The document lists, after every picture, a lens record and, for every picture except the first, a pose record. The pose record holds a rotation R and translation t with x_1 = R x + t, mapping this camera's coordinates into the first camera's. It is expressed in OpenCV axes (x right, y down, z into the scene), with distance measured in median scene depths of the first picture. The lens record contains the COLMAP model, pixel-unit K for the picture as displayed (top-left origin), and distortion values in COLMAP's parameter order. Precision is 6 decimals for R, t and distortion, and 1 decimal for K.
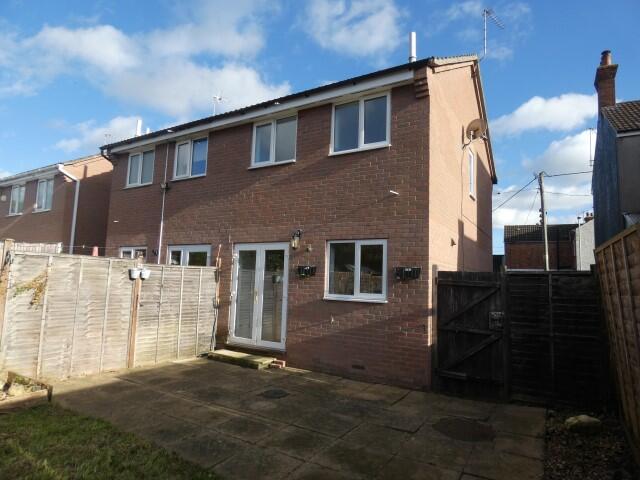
lens RADIAL K [[378.0, 0, 320.0], [0, 378.0, 240.0], [0, 0, 1]] dist [-0.000928, -0.000177]
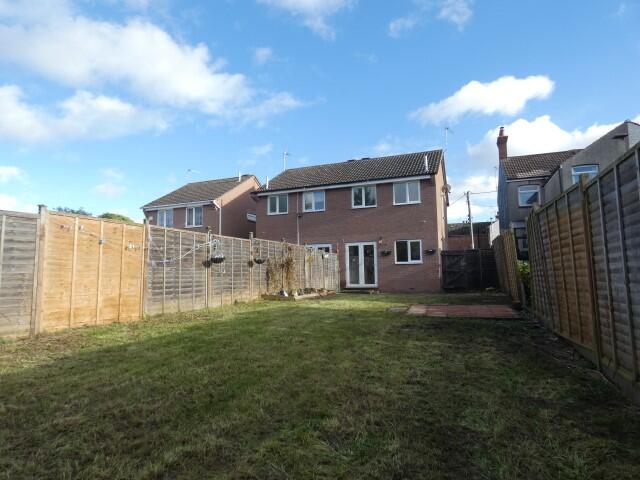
lens RADIAL K [[378.0, 0, 320.0], [0, 378.0, 240.0], [0, 0, 1]] dist [-0.000928, -0.000177]
pose [[0.985511, -0.034356, 0.166093, -0.876409], [0.031305, 0.999290, 0.020951, -0.068052], [-0.166695, -0.015448, 0.985888, -1.348844]]
